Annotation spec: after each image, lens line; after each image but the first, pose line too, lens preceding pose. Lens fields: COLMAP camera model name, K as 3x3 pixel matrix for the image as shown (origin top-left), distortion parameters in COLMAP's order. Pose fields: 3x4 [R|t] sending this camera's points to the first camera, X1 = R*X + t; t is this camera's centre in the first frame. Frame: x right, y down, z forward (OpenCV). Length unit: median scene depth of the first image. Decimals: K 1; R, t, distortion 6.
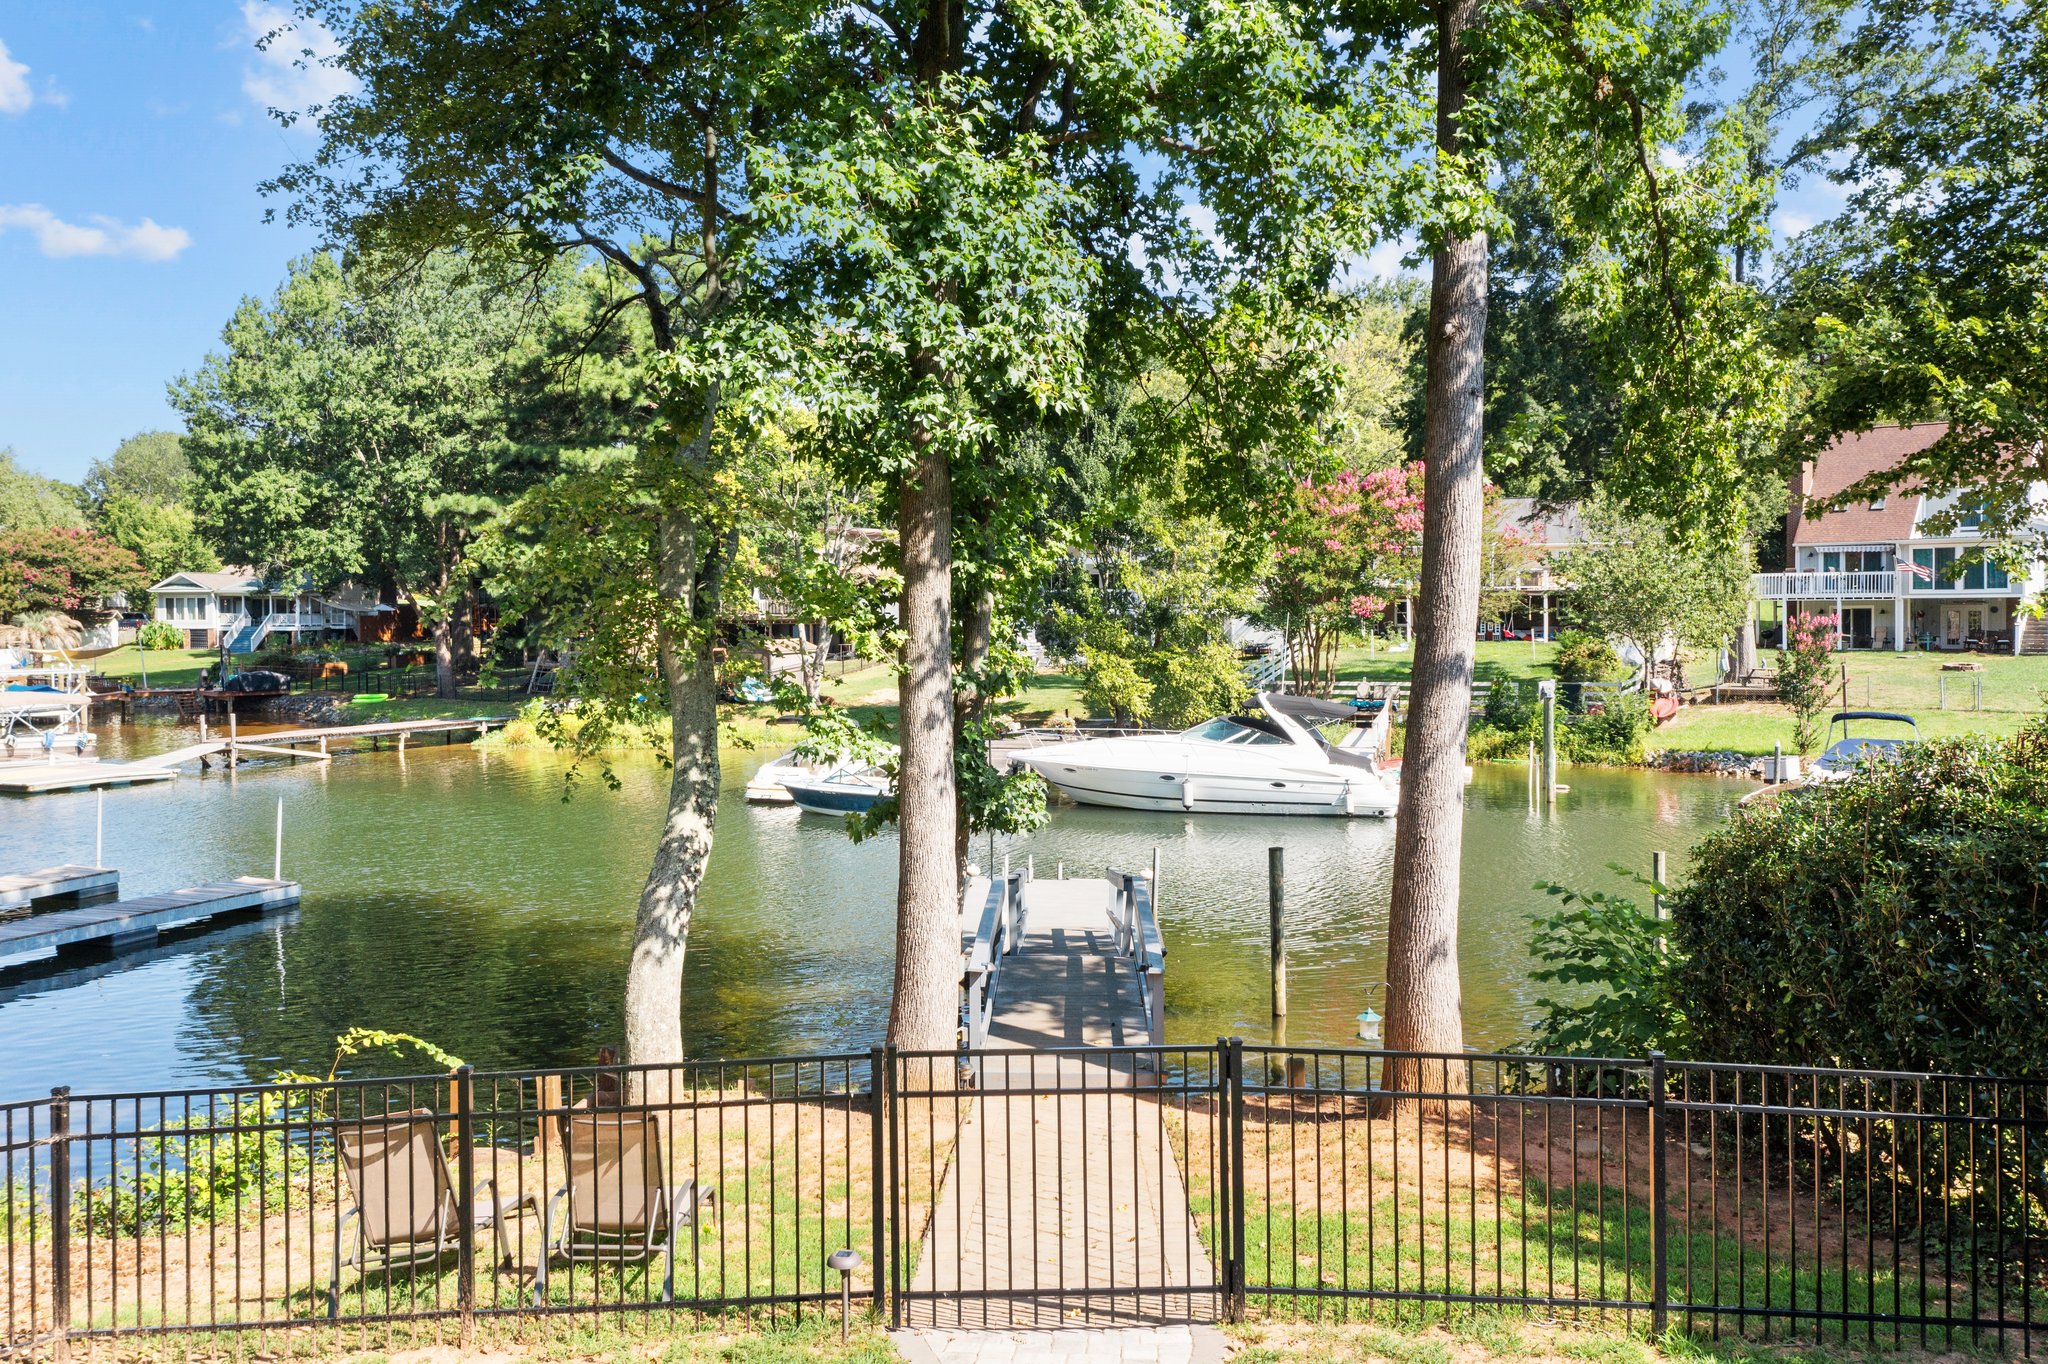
lens RADIAL K [[1634.6, 0, 1021.4], [0, 1634.6, 648.2], [0, 0, 1]] dist [-0.008061, 0.010051]
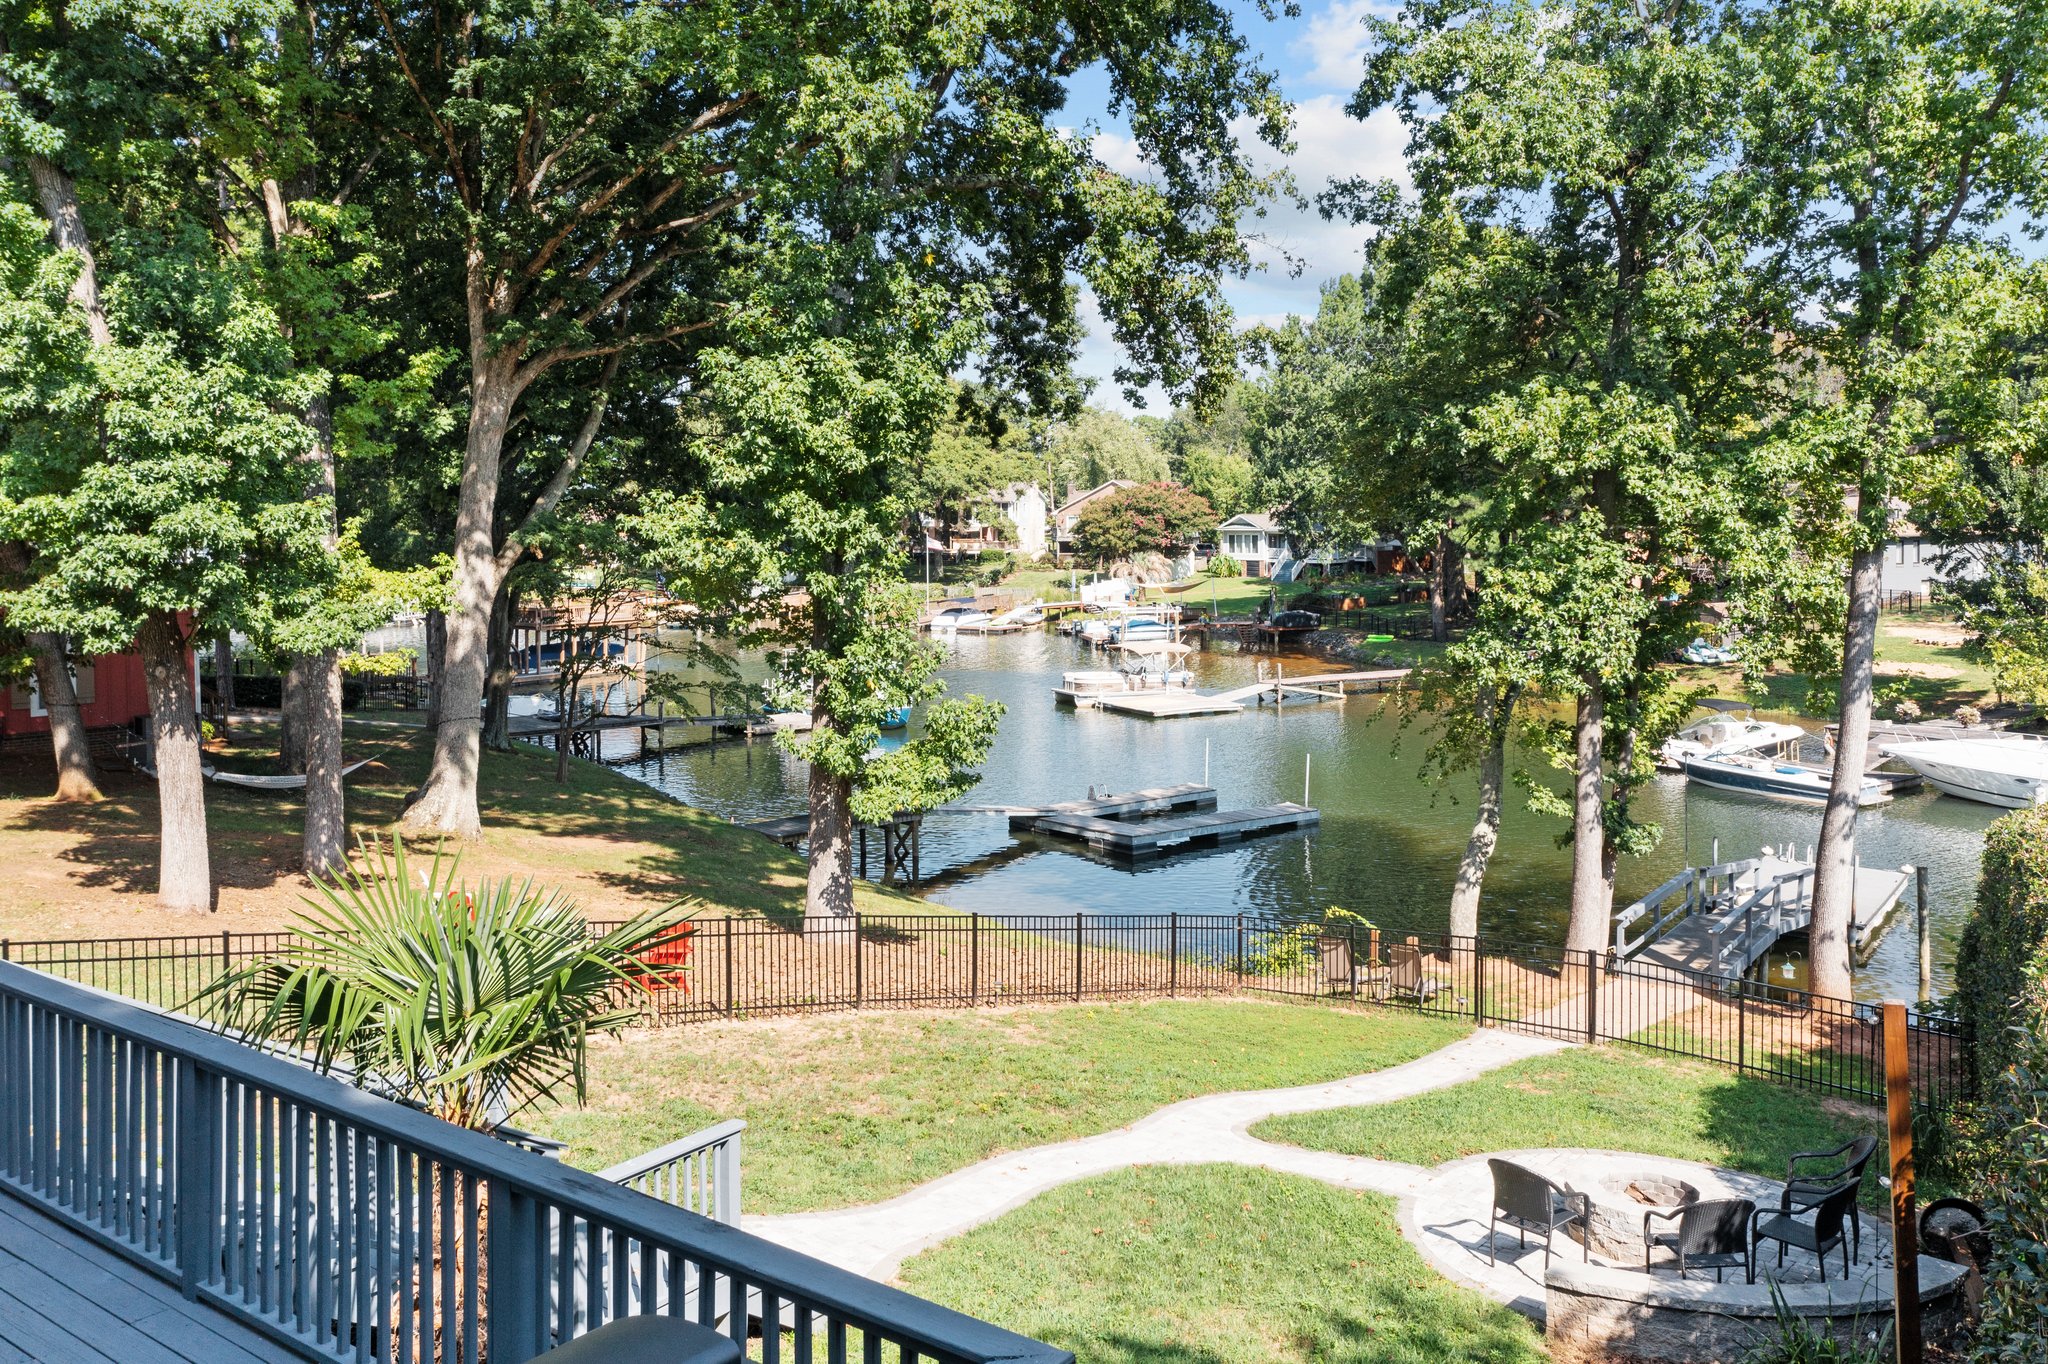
lens RADIAL K [[1682.7, 0, 1022.9], [0, 1682.7, 553.6], [0, 0, 1]] dist [0.006445, 0.009468]
pose [[0.825859, 0.016850, -0.563625, 0.145052], [-0.009813, 0.999832, 0.015512, -0.076587], [0.563791, -0.007280, 0.825885, -0.311351]]
